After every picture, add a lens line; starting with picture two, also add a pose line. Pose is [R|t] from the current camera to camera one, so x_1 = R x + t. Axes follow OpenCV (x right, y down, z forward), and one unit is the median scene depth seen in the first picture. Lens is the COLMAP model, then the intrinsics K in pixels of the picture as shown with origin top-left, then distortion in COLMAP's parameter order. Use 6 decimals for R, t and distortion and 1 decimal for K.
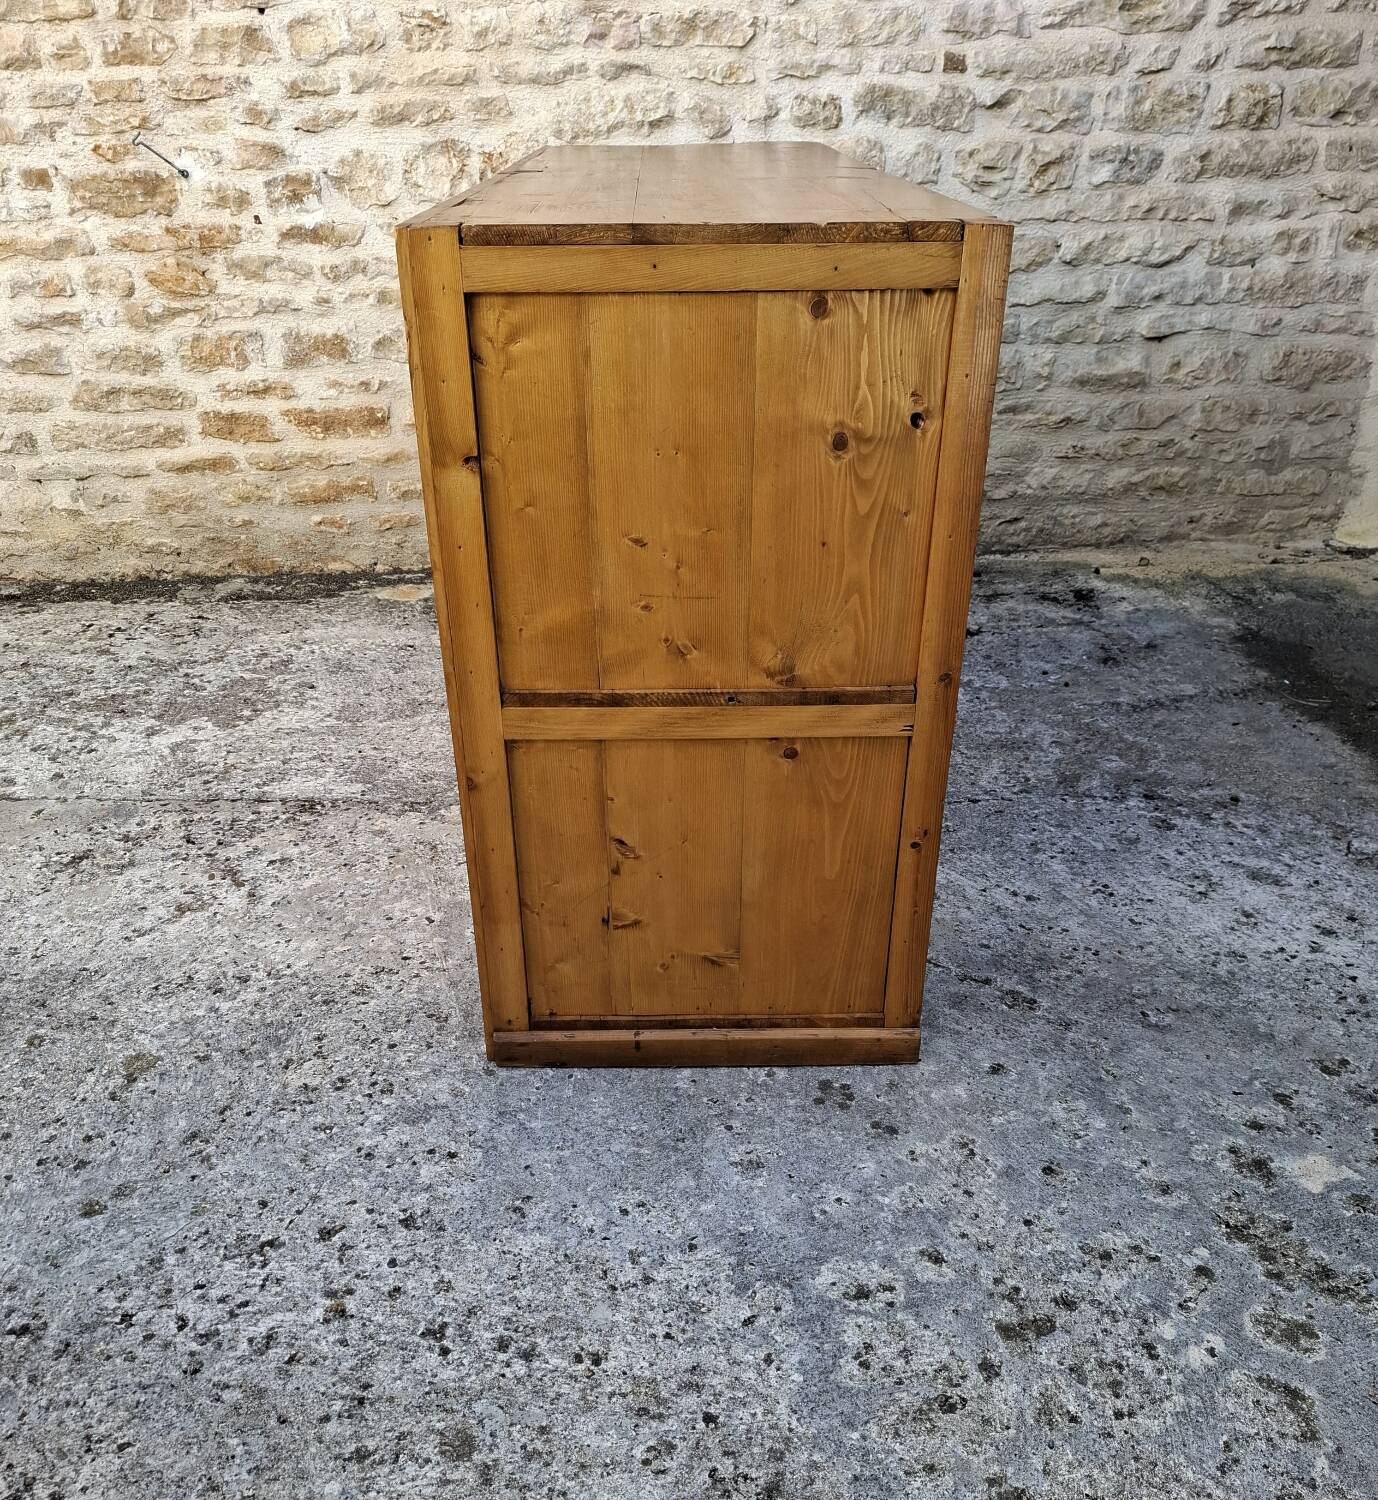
lens RADIAL K [[1310.7, 0, 675.9], [0, 1310.7, 910.9], [0, 0, 1]] dist [0.046460, -0.044480]
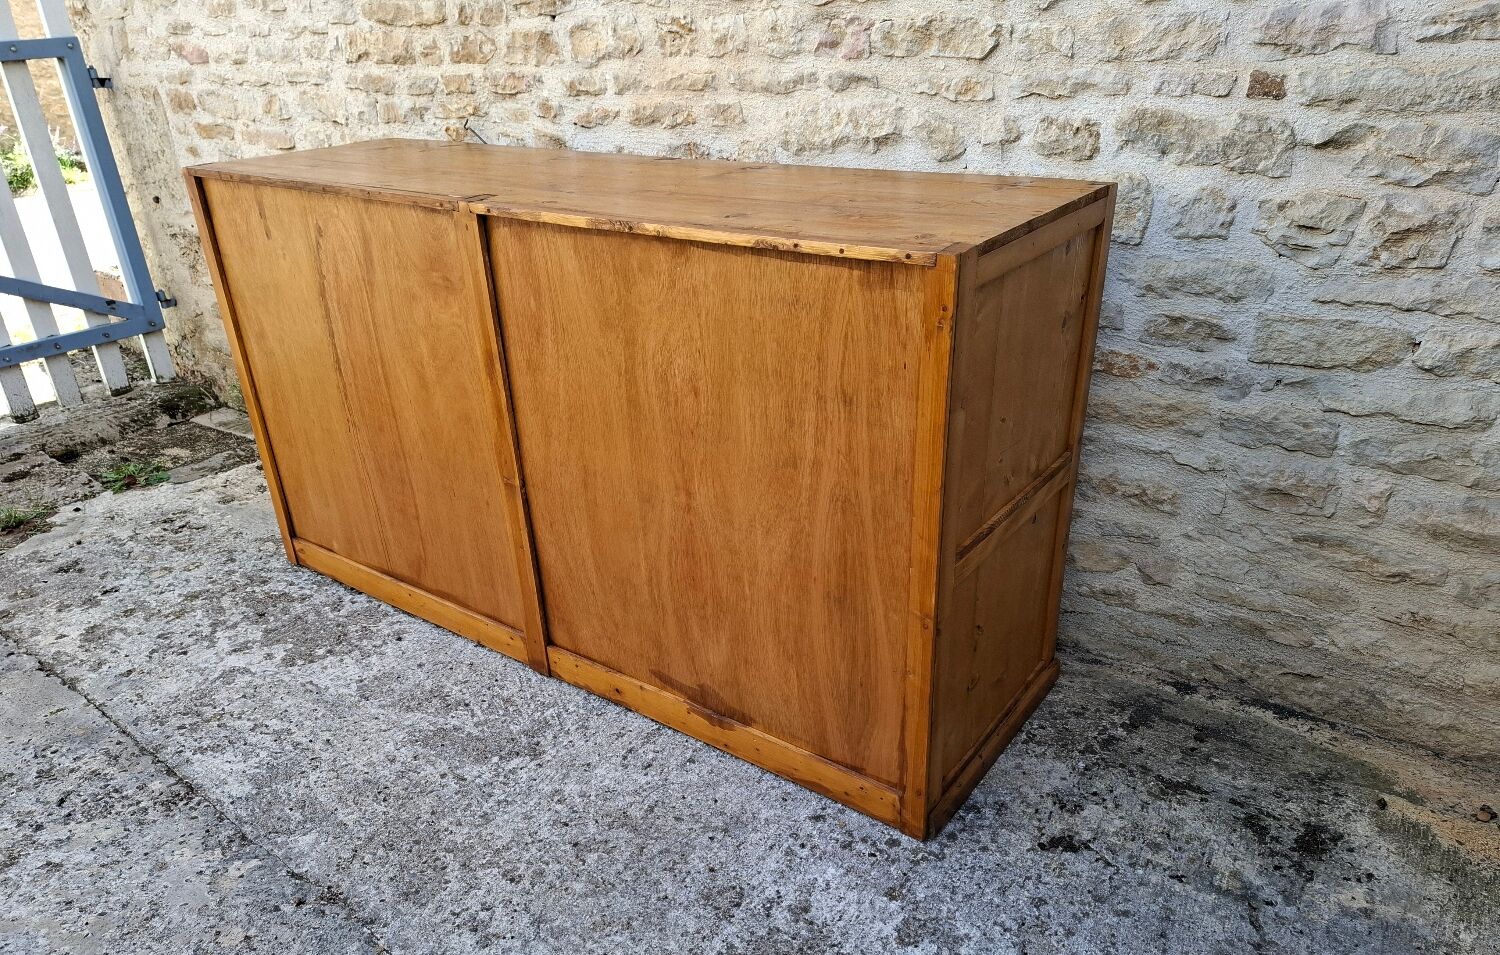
lens RADIAL K [[1035.9, 0, 743.0], [0, 1035.9, 560.4], [0, 0, 1]] dist [0.051159, -0.045939]
pose [[0.795772, 0.281629, -0.536127, 0.355660], [-0.309635, 0.950036, 0.039465, -0.336321], [0.520455, 0.134599, 0.843214, 0.421100]]
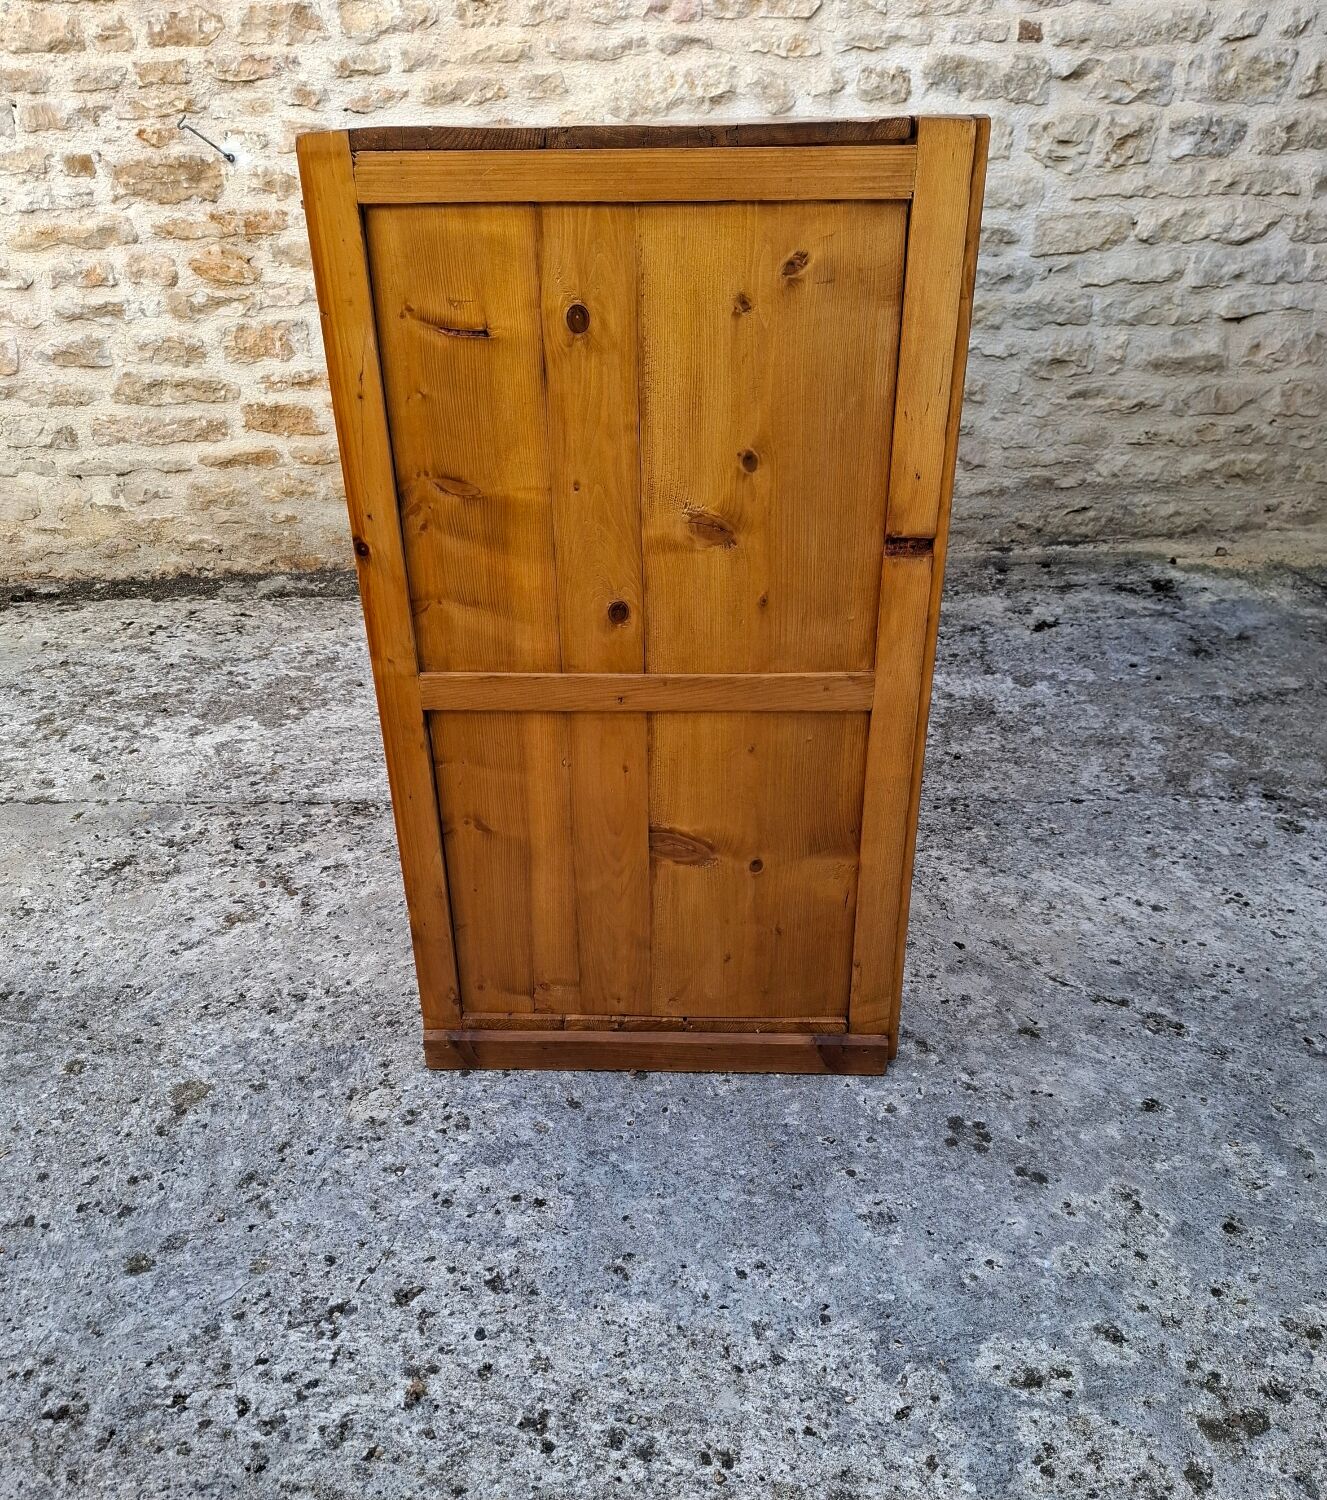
lens RADIAL K [[1277.5, 0, 656.4], [0, 1277.5, 885.0], [0, 0, 1]] dist [0.049369, -0.045377]
pose [[0.999749, -0.000468, -0.022392, -0.038572], [0.000037, 0.999816, -0.019207, -0.005943], [0.022397, 0.019201, 0.999565, 0.071812]]
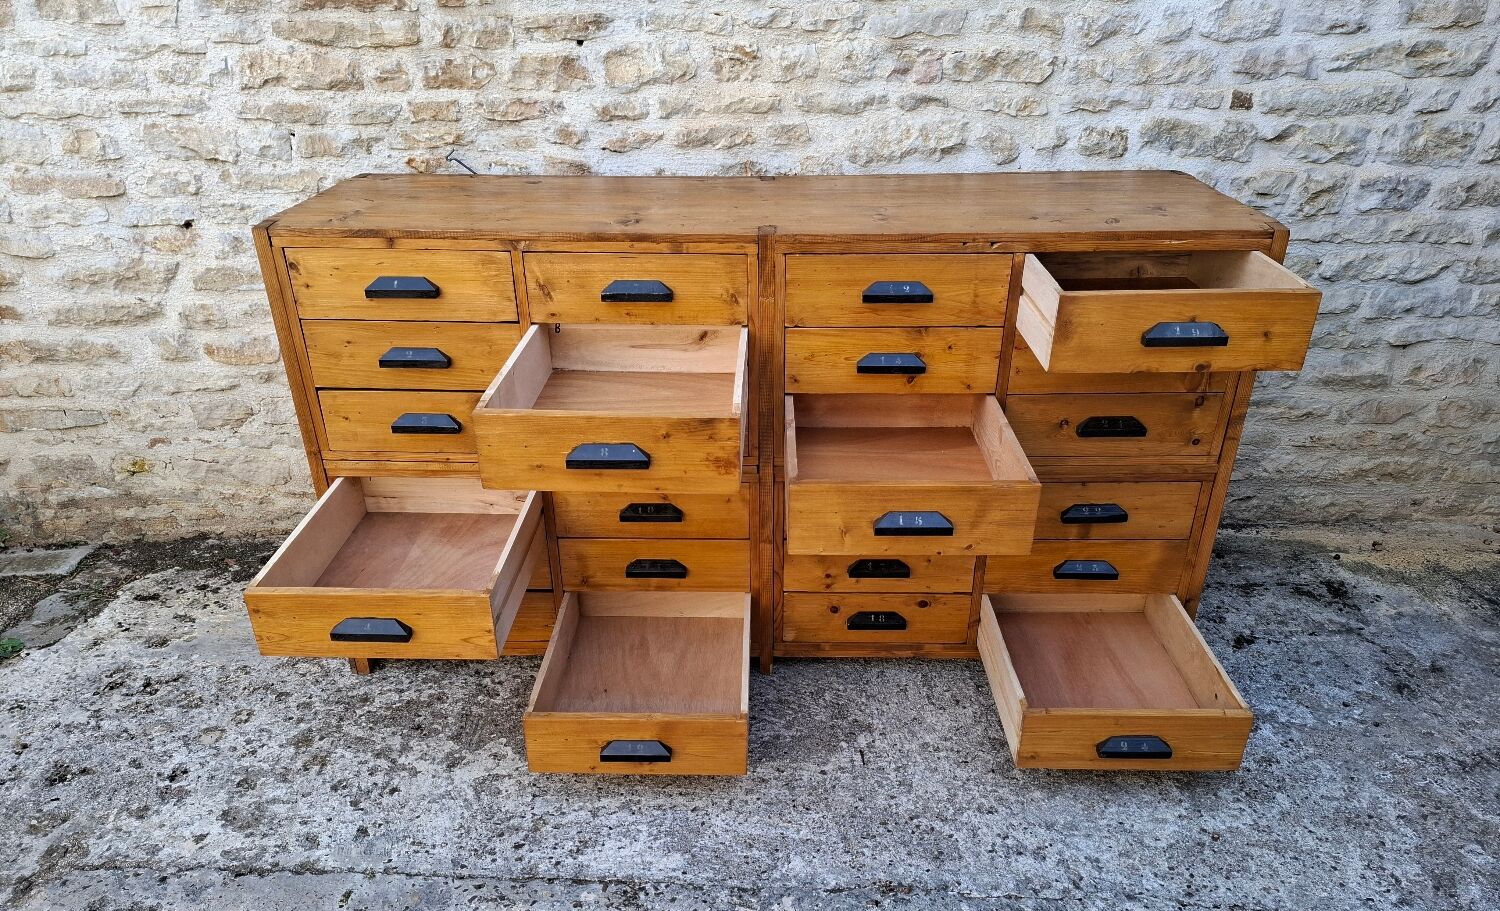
lens RADIAL K [[1039.9, 0, 745.7], [0, 1039.9, 565.8], [0, 0, 1]] dist [0.050778, -0.046652]
pose [[0.999628, 0.026716, -0.005463, -0.161462], [-0.026966, 0.998259, -0.052454, -0.222728], [0.004052, 0.052582, 0.998608, 0.196397]]
